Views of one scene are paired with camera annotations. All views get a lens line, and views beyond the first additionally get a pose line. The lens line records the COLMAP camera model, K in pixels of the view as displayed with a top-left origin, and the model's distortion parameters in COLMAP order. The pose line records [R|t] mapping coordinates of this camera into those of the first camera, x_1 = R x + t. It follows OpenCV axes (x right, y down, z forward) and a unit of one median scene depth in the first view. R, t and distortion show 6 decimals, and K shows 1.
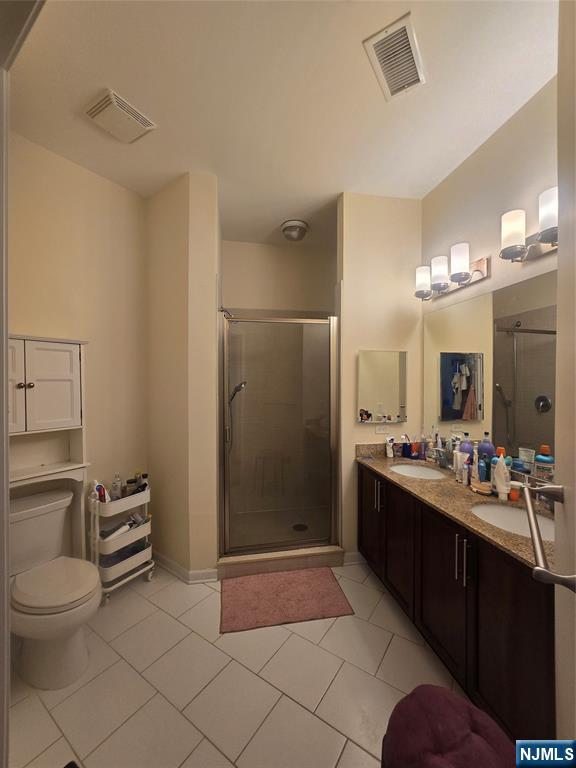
lens RADIAL K [[313.7, 0, 291.1], [0, 313.7, 383.6], [0, 0, 1]] dist [-0.003076, 0.000449]
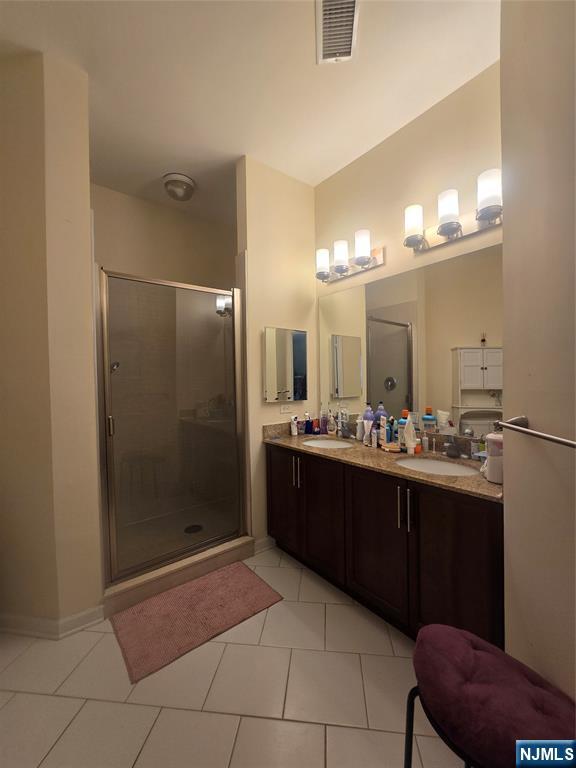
lens RADIAL K [[313.7, 0, 289.0], [0, 313.7, 383.4], [0, 0, 1]] dist [-0.003076, 0.000449]
pose [[0.884272, -0.020919, 0.466504, -0.175580], [0.018546, 0.999781, 0.009678, 0.061704], [-0.466604, 0.000094, 0.884466, 0.125933]]
